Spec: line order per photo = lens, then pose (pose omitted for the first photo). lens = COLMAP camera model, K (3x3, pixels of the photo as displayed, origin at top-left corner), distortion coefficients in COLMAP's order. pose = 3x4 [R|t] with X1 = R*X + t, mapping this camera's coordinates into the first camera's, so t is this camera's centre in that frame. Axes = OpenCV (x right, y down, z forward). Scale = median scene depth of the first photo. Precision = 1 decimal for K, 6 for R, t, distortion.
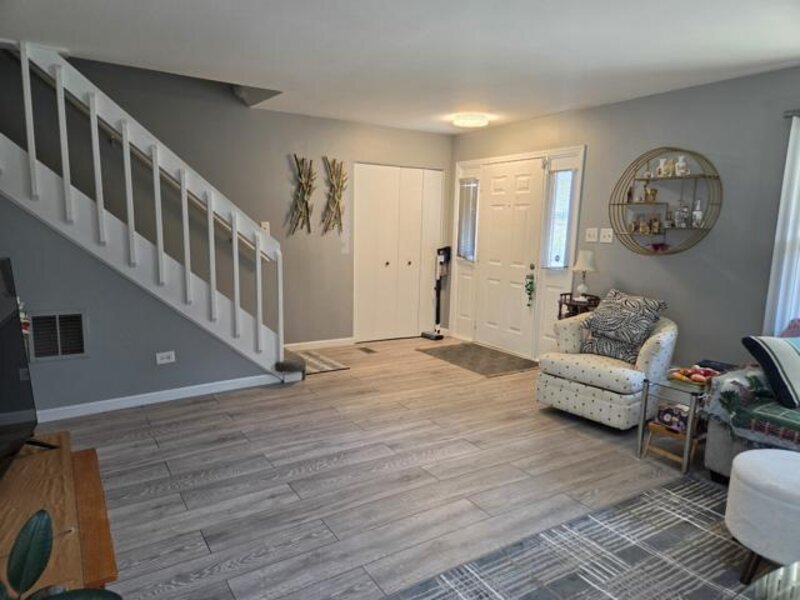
lens RADIAL K [[536.9, 0, 400.3], [0, 536.9, 313.3], [0, 0, 1]] dist [0.079302, -0.067368]
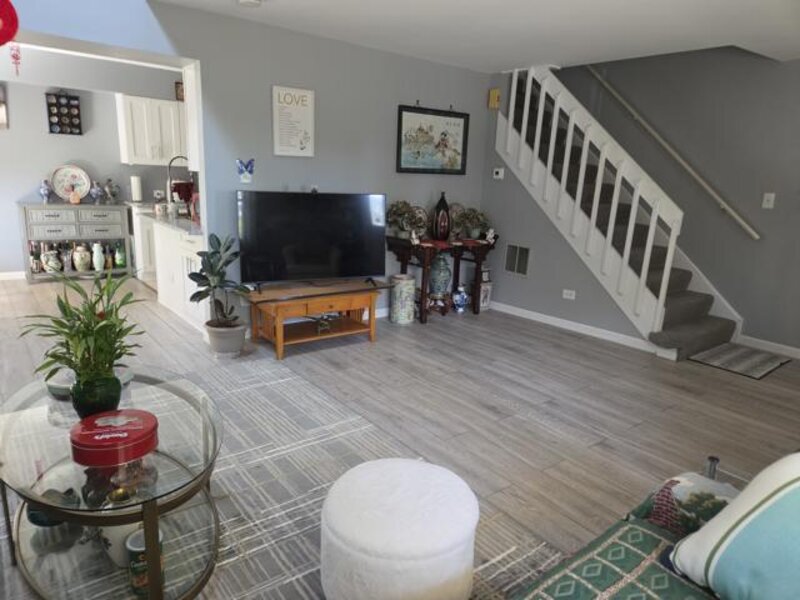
lens RADIAL K [[534.0, 0, 403.0], [0, 534.0, 306.4], [0, 0, 1]] dist [0.075262, -0.066329]
pose [[0.100697, 0.227940, -0.968454, 0.796742], [-0.212367, 0.955893, 0.202903, -0.068340], [0.971988, 0.185236, 0.144663, 0.474453]]
